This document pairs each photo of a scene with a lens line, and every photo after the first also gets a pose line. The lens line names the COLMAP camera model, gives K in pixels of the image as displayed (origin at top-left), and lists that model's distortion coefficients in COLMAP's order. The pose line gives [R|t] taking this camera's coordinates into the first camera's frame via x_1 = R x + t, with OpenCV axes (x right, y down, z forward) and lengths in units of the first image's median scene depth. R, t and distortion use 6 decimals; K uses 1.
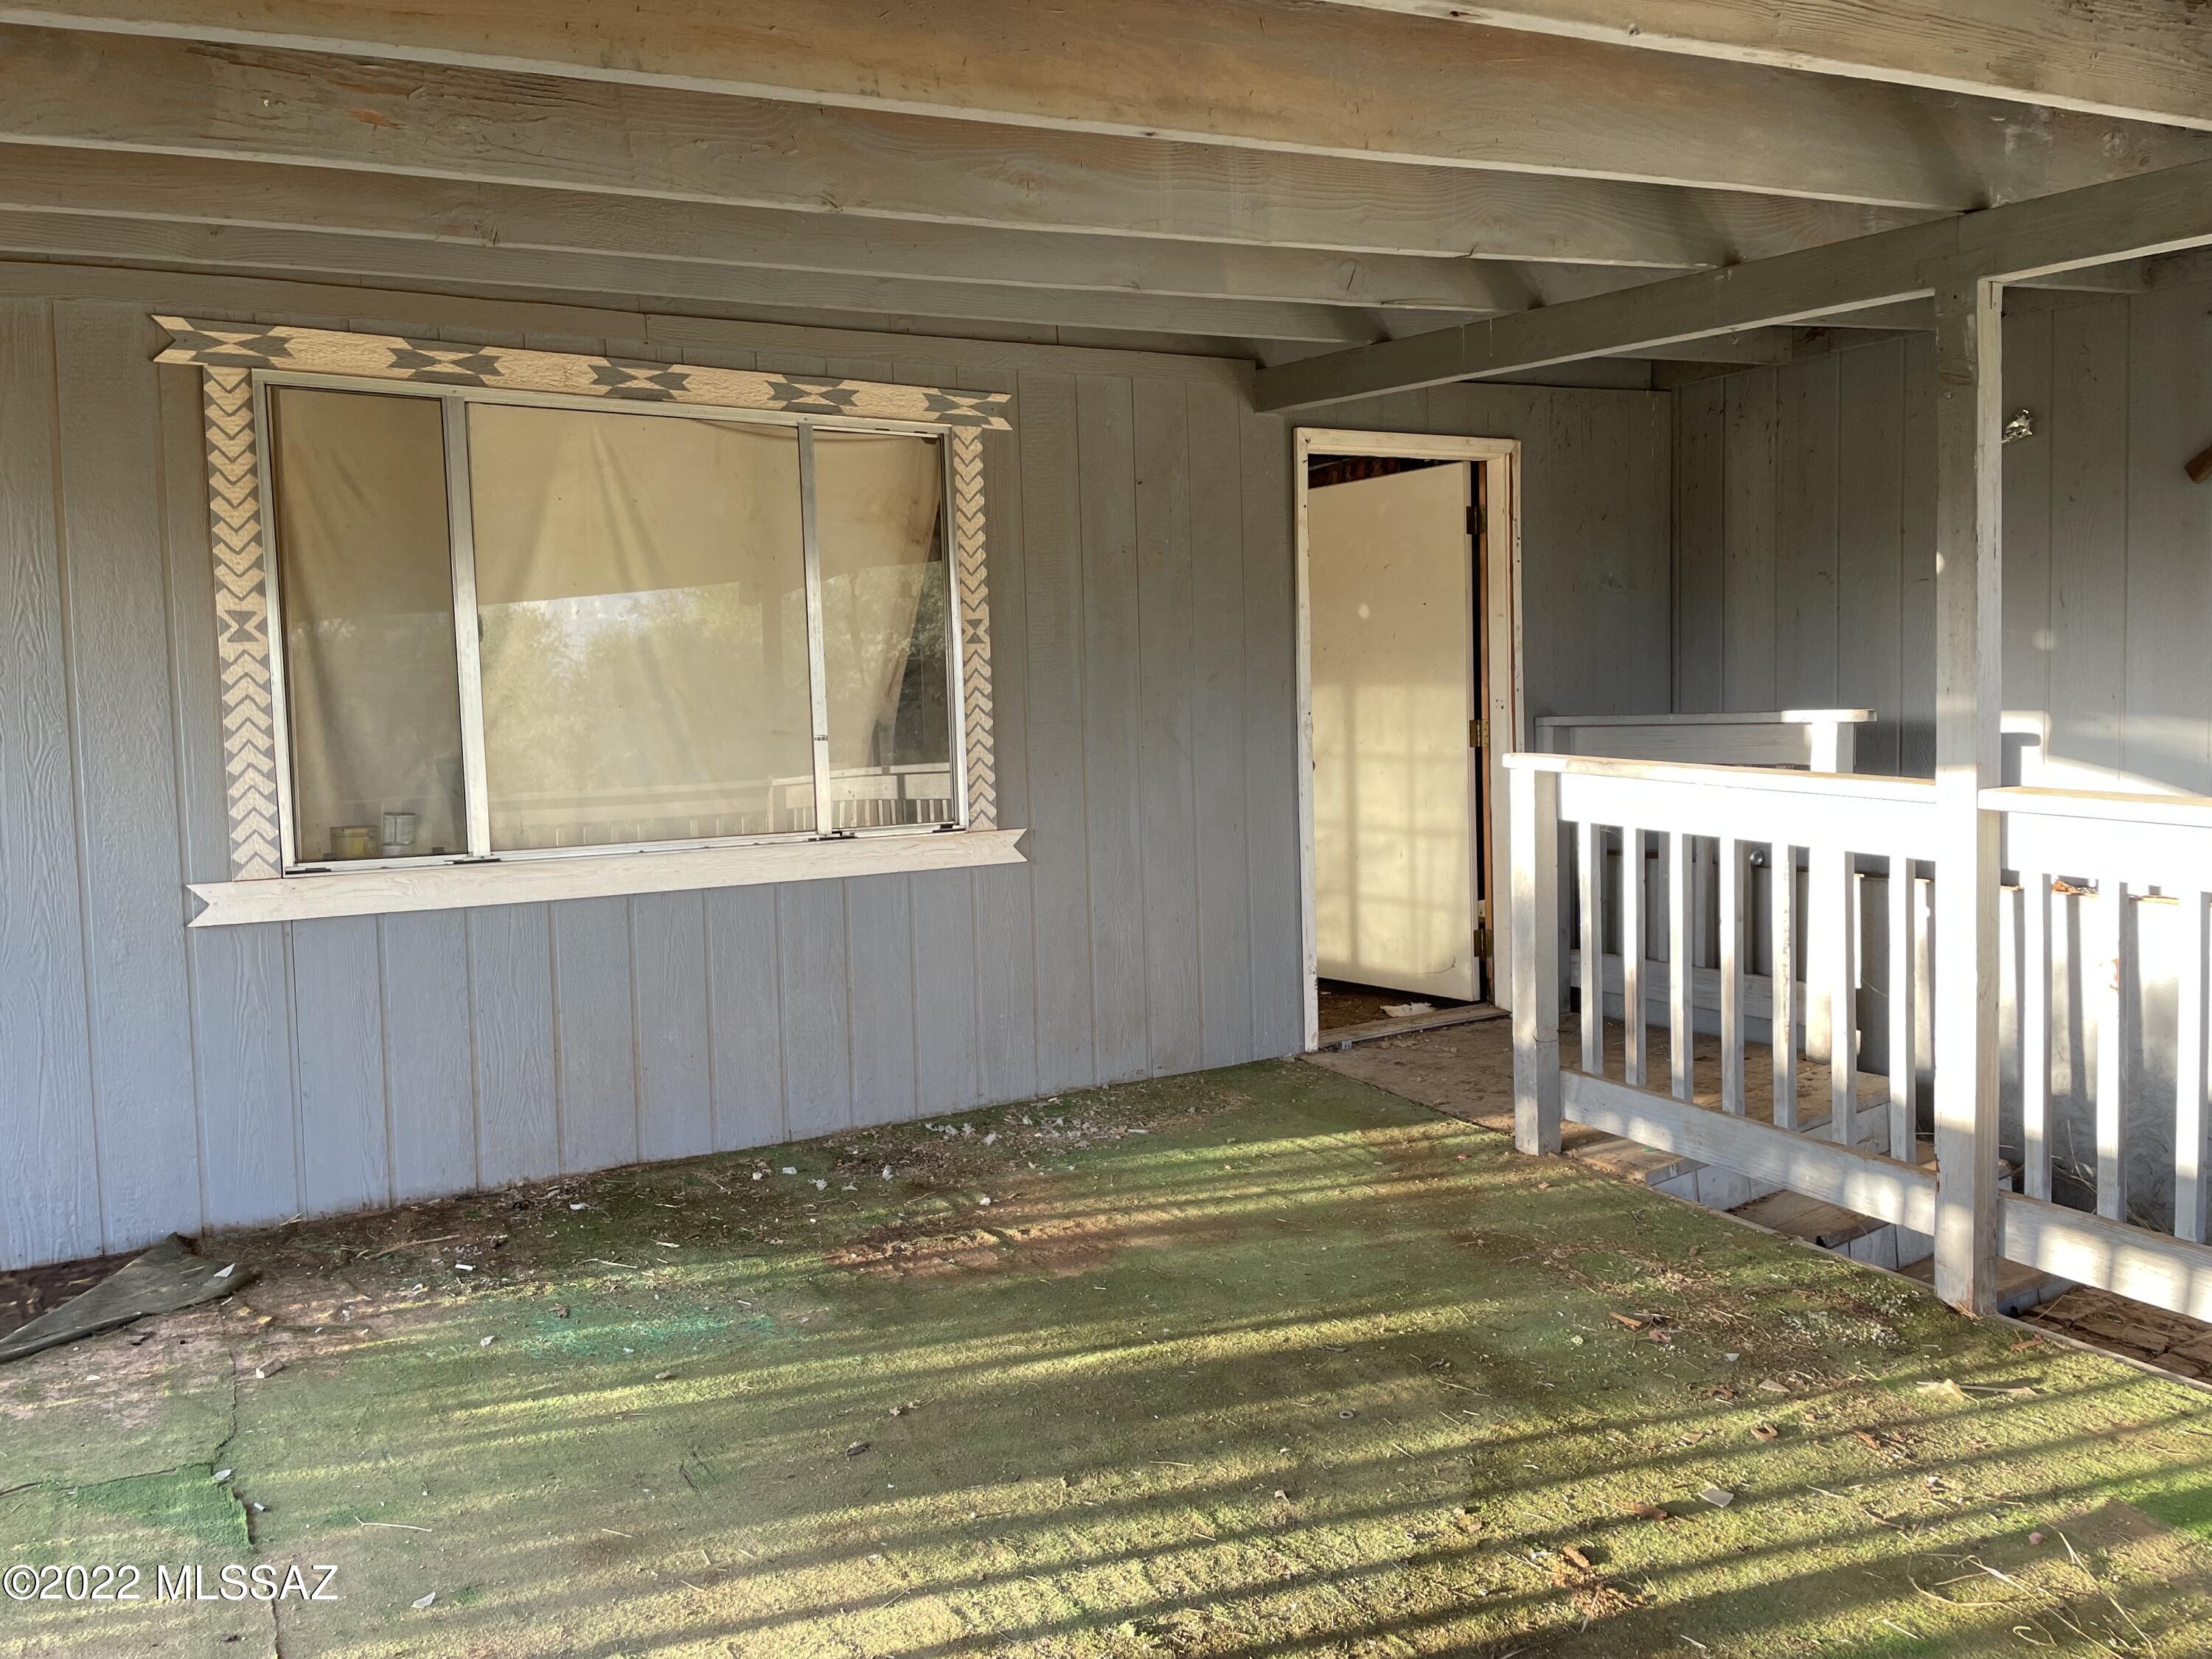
lens RADIAL K [[1680.9, 0, 1101.5], [0, 1680.9, 806.7], [0, 0, 1]] dist [0.077038, -0.111114]
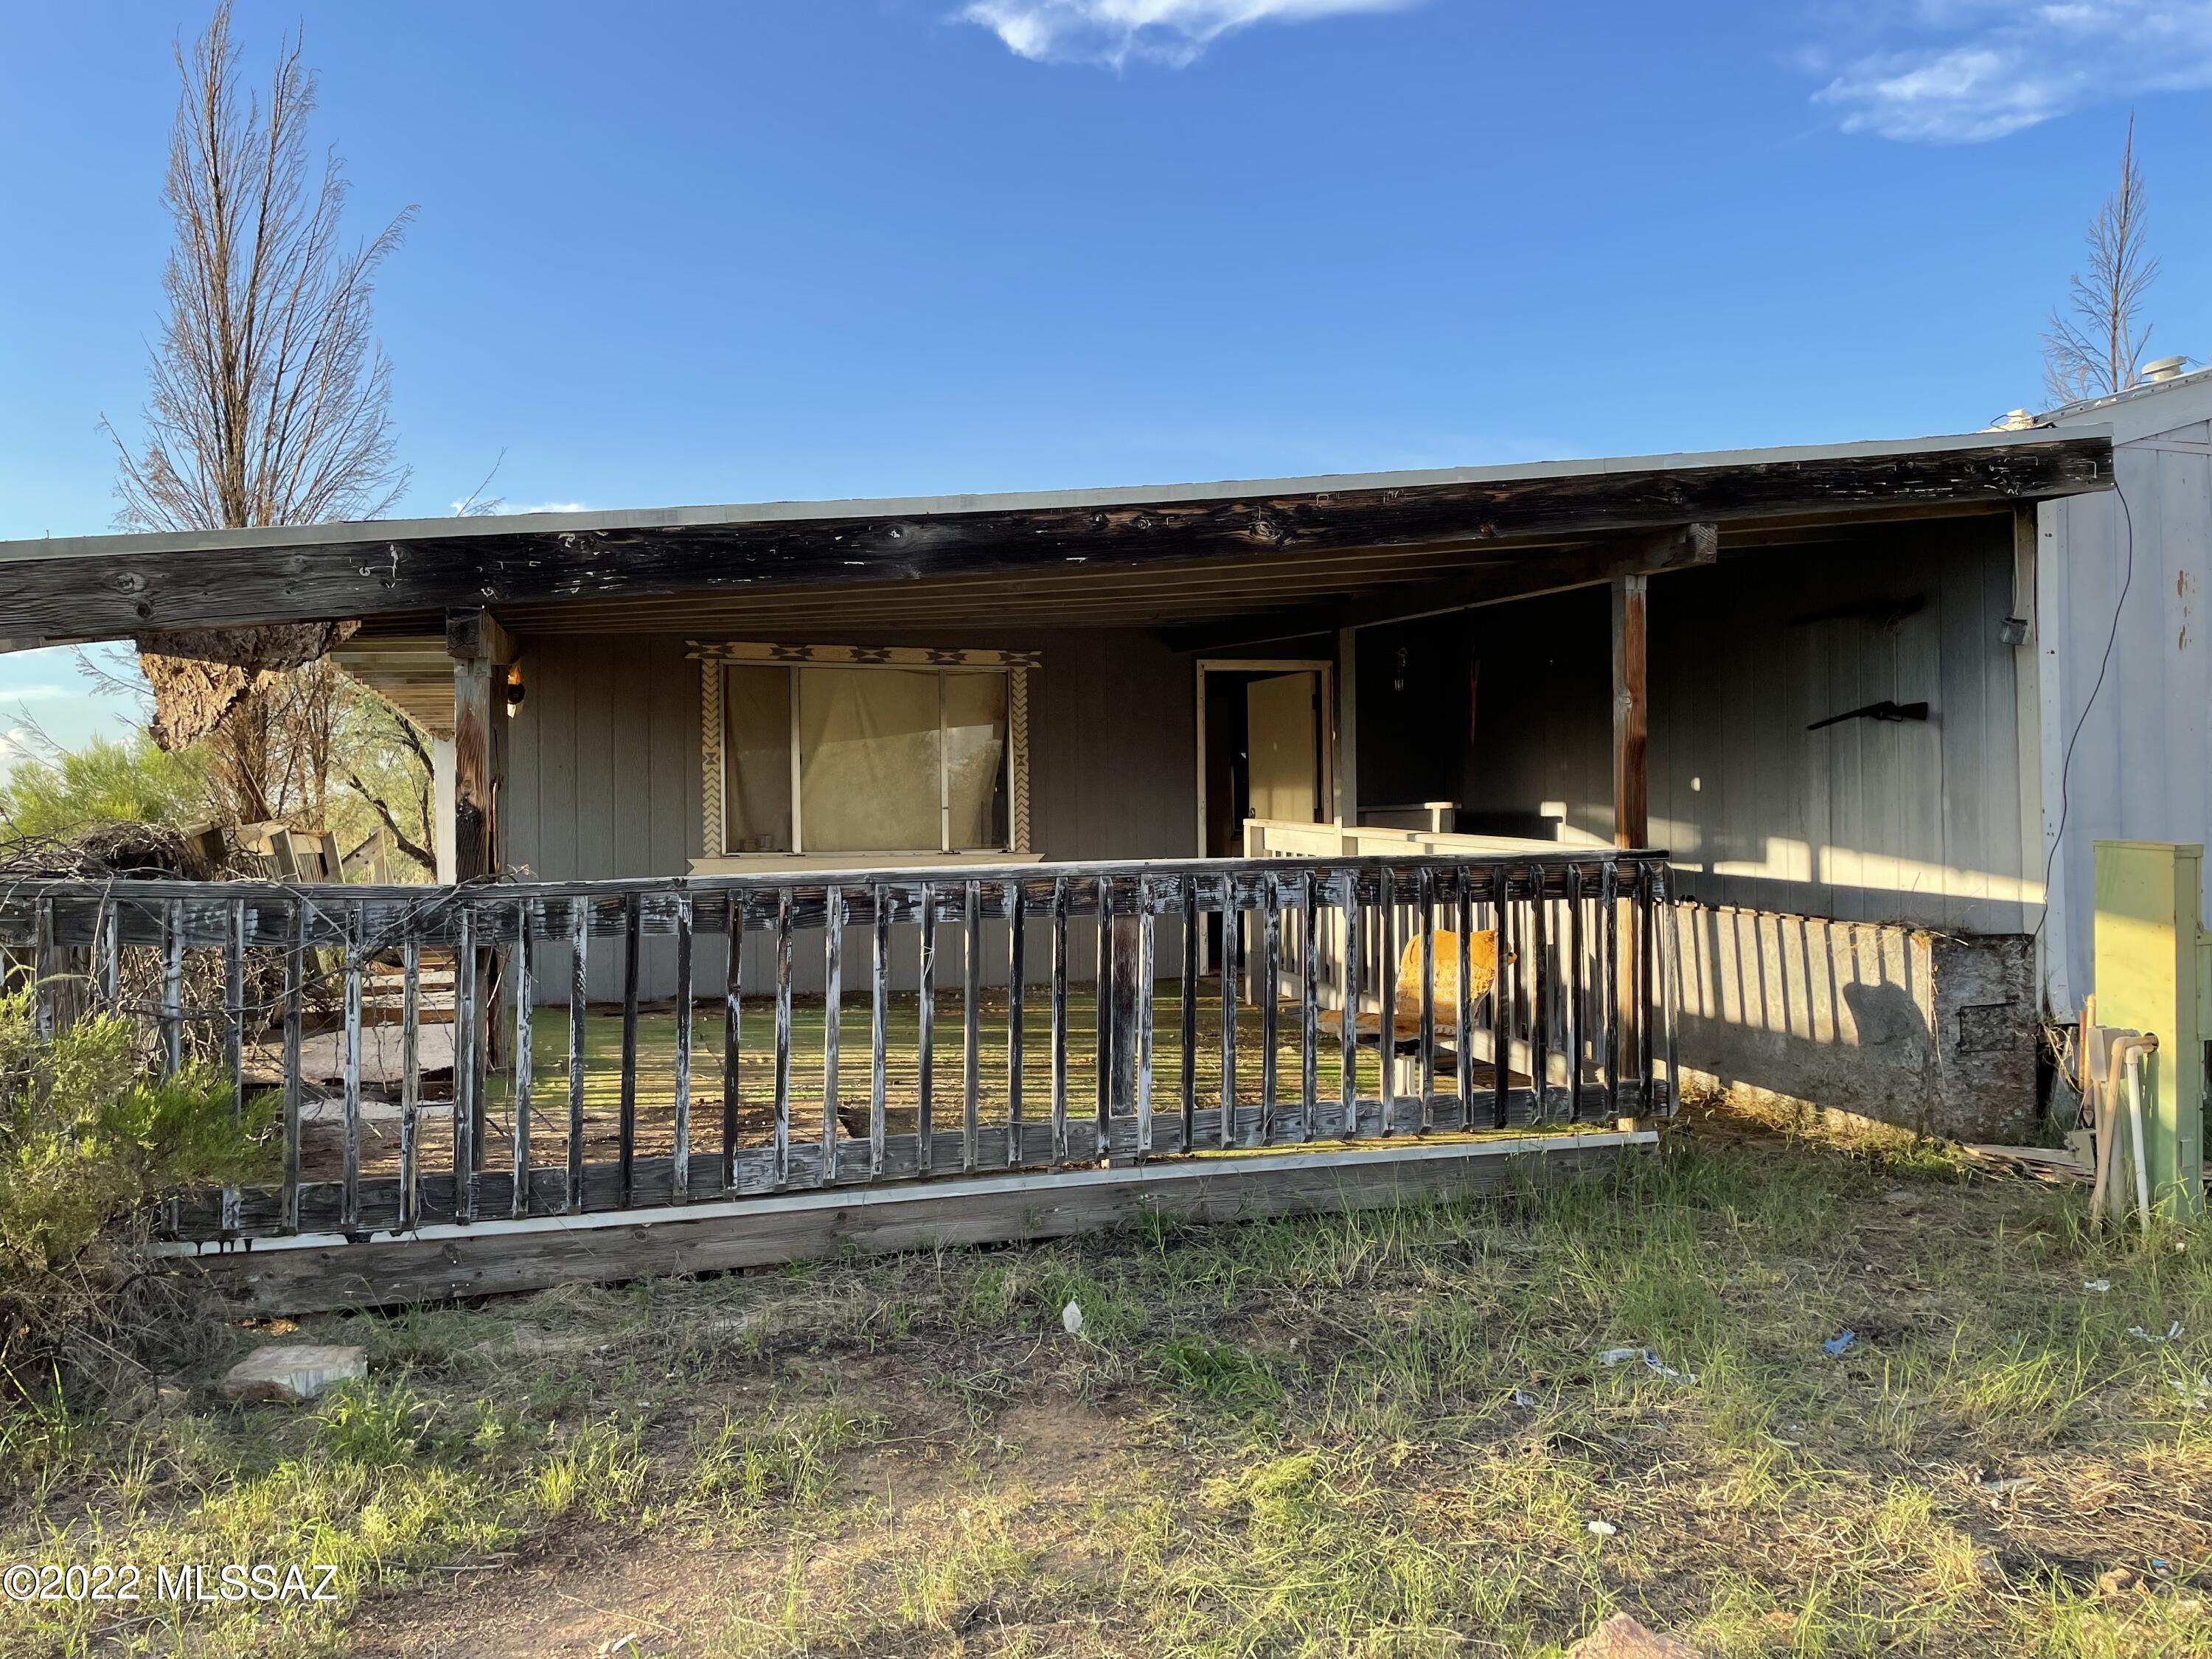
lens RADIAL K [[1657.4, 0, 1113.2], [0, 1657.4, 783.0], [0, 0, 1]] dist [0.095659, -0.122077]
pose [[0.979781, 0.007027, -0.199948, 0.592090], [-0.023942, 0.996319, -0.082308, 0.122728], [0.198634, 0.085431, 0.976343, -1.330987]]
